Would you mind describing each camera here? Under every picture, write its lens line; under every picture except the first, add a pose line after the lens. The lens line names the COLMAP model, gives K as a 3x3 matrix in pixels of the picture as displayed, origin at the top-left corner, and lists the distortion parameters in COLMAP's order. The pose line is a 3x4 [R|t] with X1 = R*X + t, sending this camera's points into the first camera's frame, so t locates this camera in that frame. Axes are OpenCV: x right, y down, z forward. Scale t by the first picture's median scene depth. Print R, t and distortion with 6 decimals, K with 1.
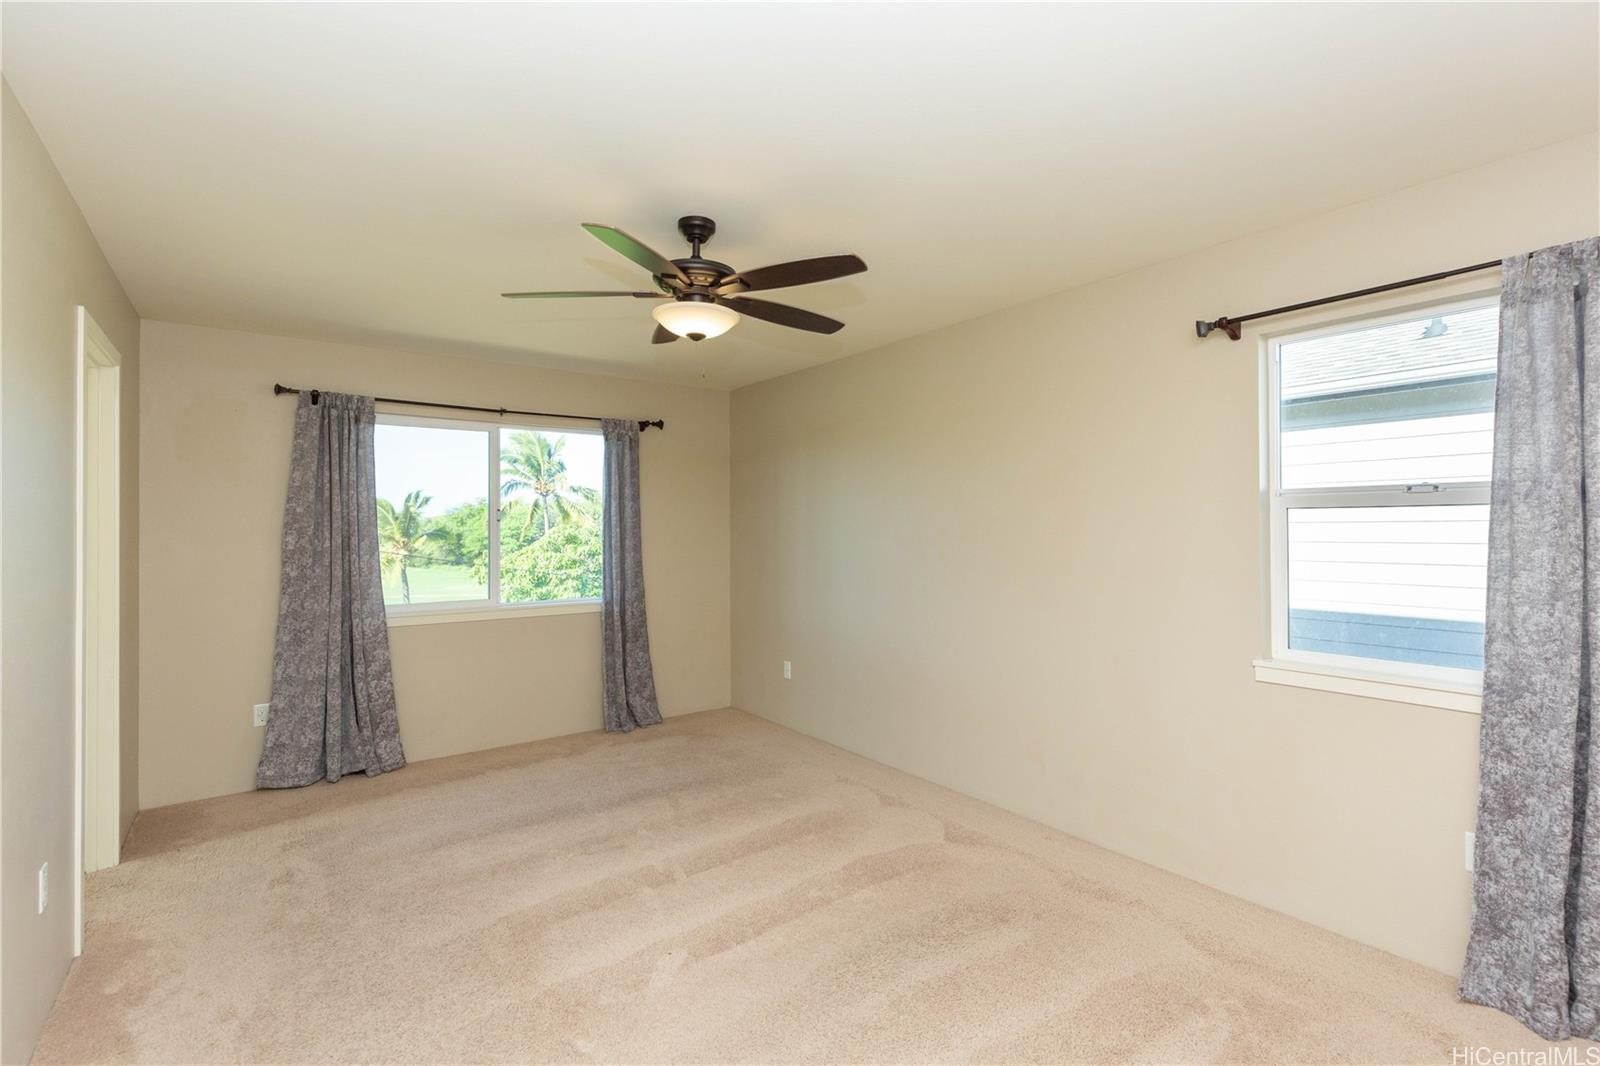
lens RADIAL K [[743.4, 0, 809.0], [0, 743.4, 526.0], [0, 0, 1]] dist [0.031433, -0.000232]
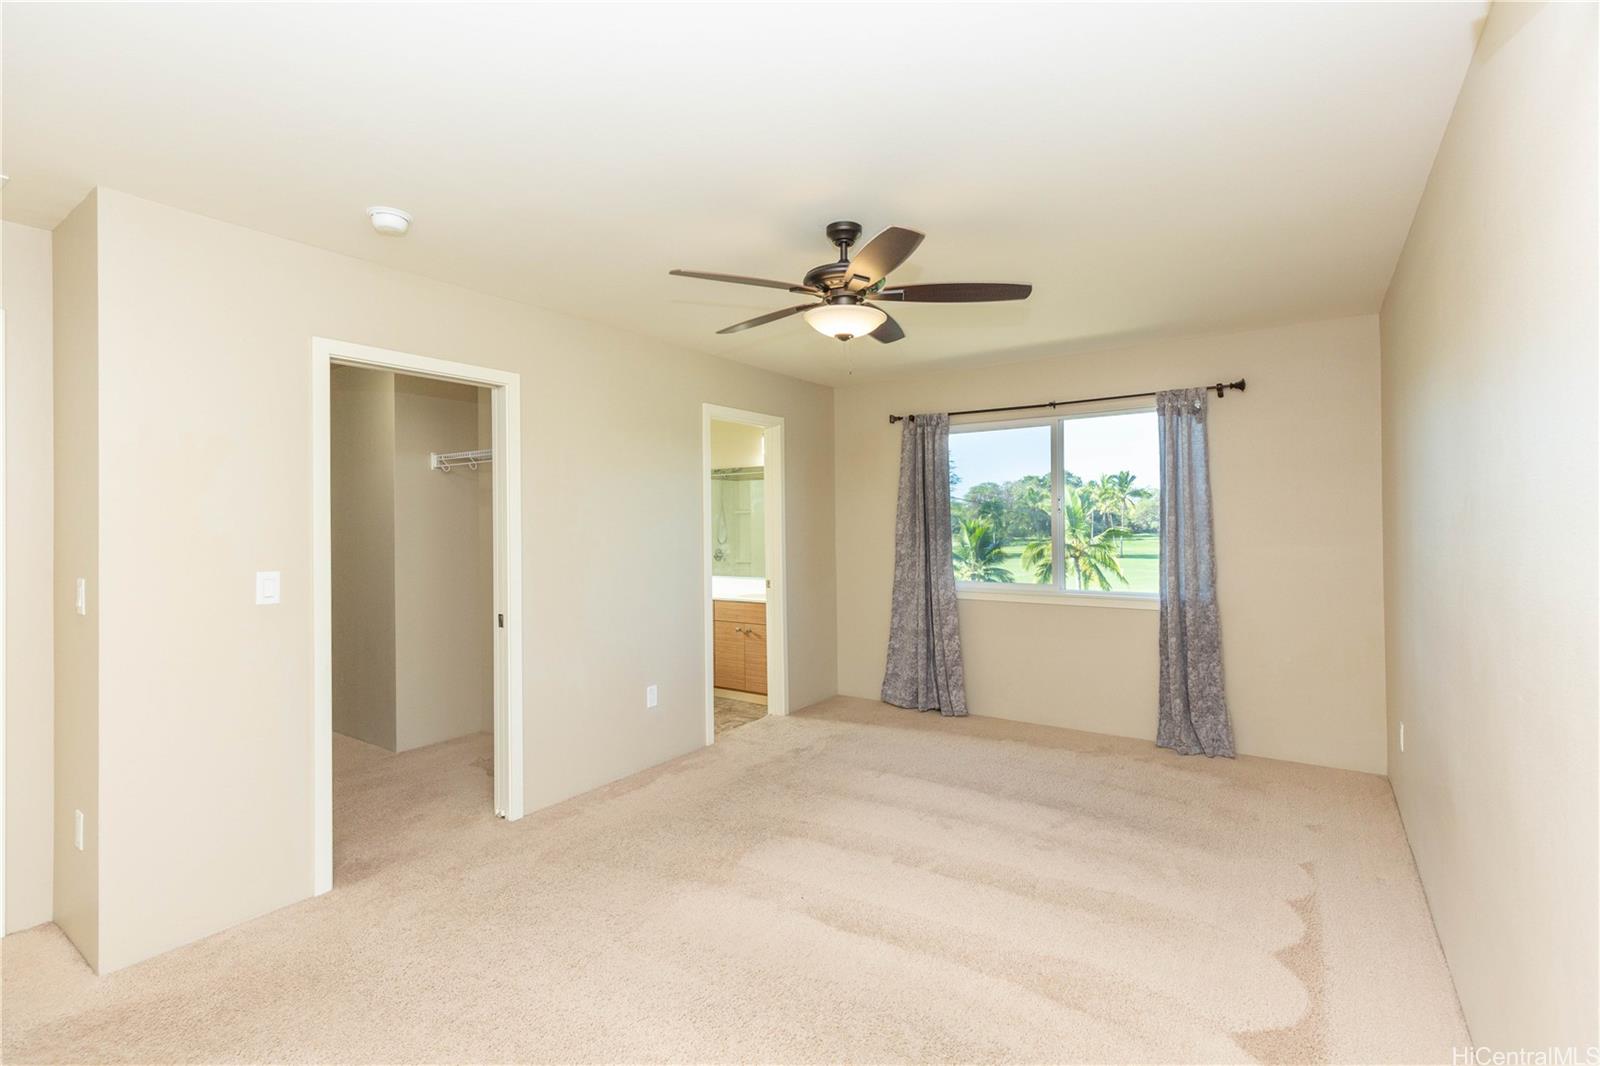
lens RADIAL K [[743.4, 0, 809.0], [0, 743.4, 526.0], [0, 0, 1]] dist [0.031433, -0.000232]
pose [[0.331737, 0.008192, -0.943336, 0.527845], [0.011741, 0.999849, 0.012812, -0.002616], [0.943299, -0.015326, 0.331591, 0.388730]]
